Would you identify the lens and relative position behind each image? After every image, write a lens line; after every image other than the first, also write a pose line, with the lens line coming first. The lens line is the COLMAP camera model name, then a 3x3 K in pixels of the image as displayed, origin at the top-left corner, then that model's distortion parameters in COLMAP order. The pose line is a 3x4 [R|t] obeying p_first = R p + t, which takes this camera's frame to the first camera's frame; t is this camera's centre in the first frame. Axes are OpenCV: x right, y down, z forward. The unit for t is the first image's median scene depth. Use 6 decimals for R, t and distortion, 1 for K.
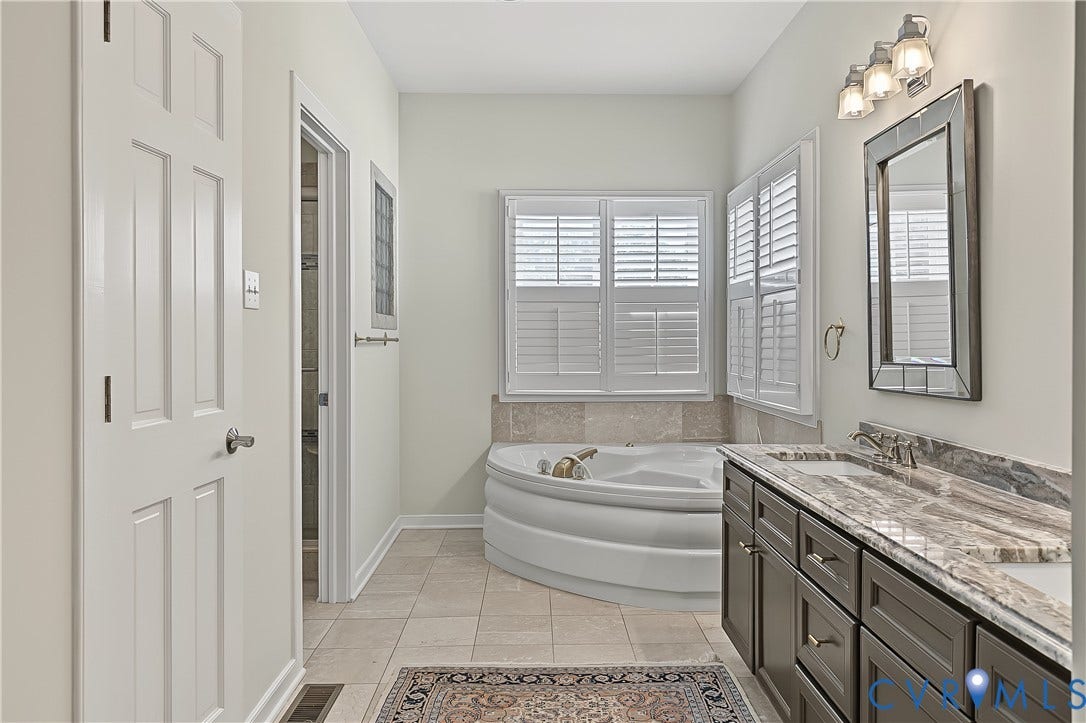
lens RADIAL K [[650.5, 0, 540.0], [0, 650.5, 353.4], [0, 0, 1]] dist [0.003104, -0.000623]
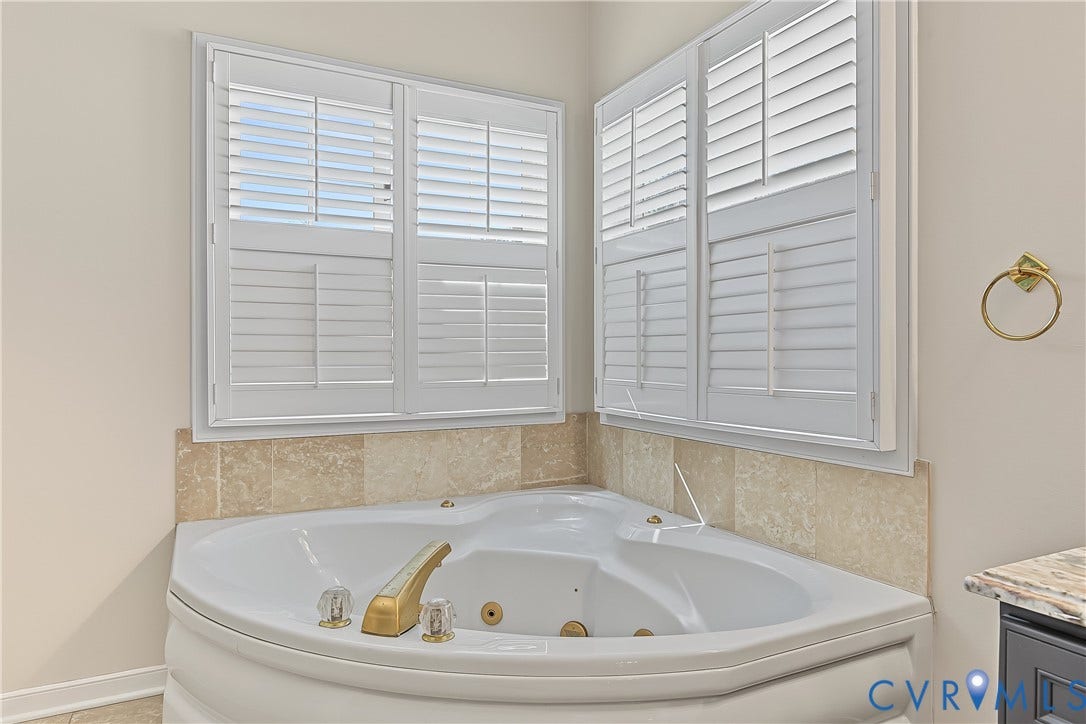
lens RADIAL K [[650.5, 0, 545.7], [0, 650.5, 360.4], [0, 0, 1]] dist [0.003104, -0.000623]
pose [[0.895371, -0.002250, 0.445316, -0.043266], [0.005845, 0.999960, -0.006698, 0.014925], [-0.445283, 0.008600, 0.895348, 0.423942]]
